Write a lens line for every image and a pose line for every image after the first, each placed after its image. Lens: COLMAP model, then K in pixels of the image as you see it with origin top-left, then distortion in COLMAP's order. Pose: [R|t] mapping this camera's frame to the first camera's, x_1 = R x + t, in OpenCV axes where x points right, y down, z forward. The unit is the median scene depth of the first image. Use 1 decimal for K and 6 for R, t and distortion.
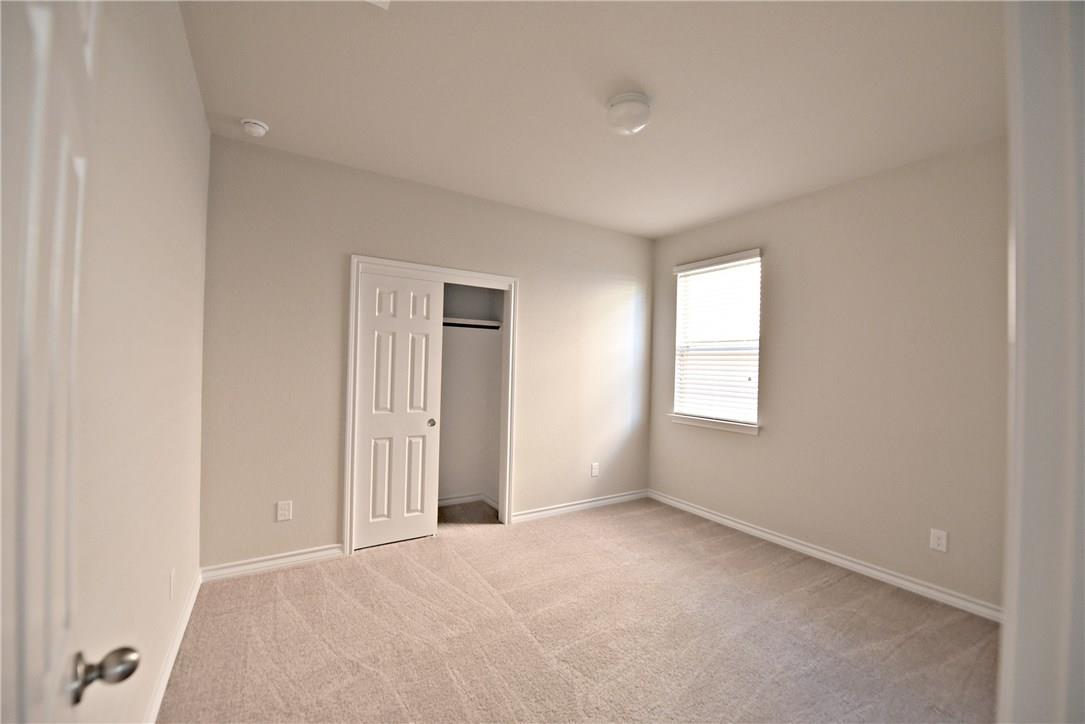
lens RADIAL K [[431.9, 0, 545.3], [0, 431.9, 353.4], [0, 0, 1]] dist [-0.014886, -0.000684]
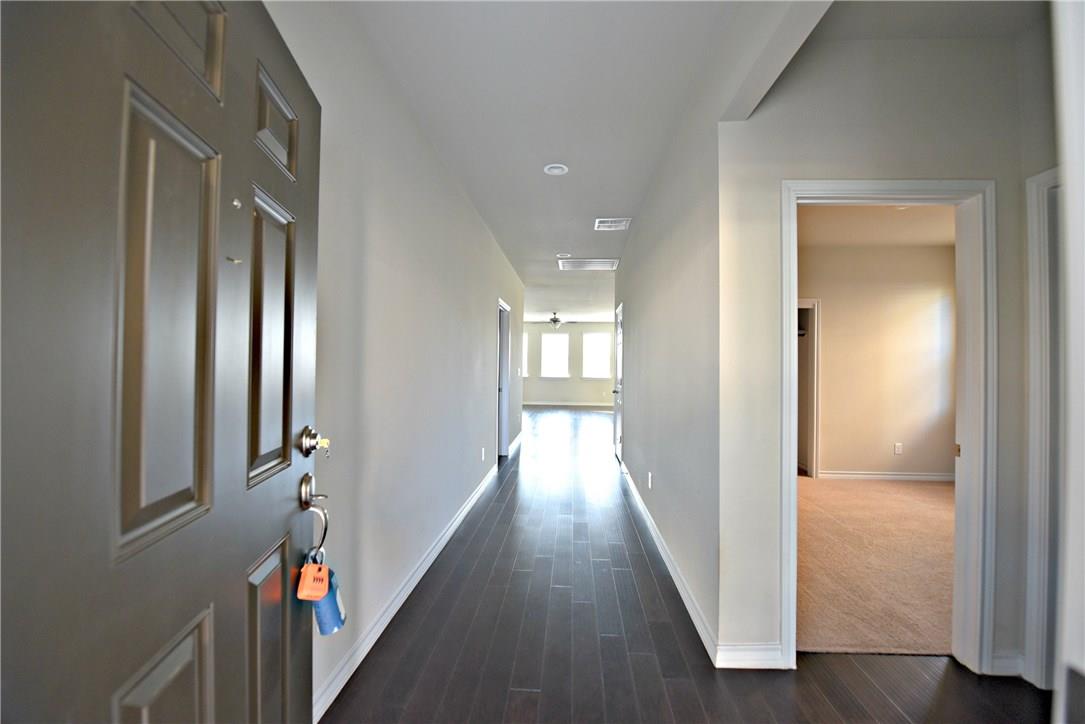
lens RADIAL K [[431.9, 0, 552.0], [0, 431.9, 356.9], [0, 0, 1]] dist [-0.014886, -0.000684]
pose [[0.816252, -0.020543, -0.577330, 0.024360], [0.023909, 0.999713, -0.001770, -0.006226], [0.577201, -0.012359, 0.816509, -0.594604]]
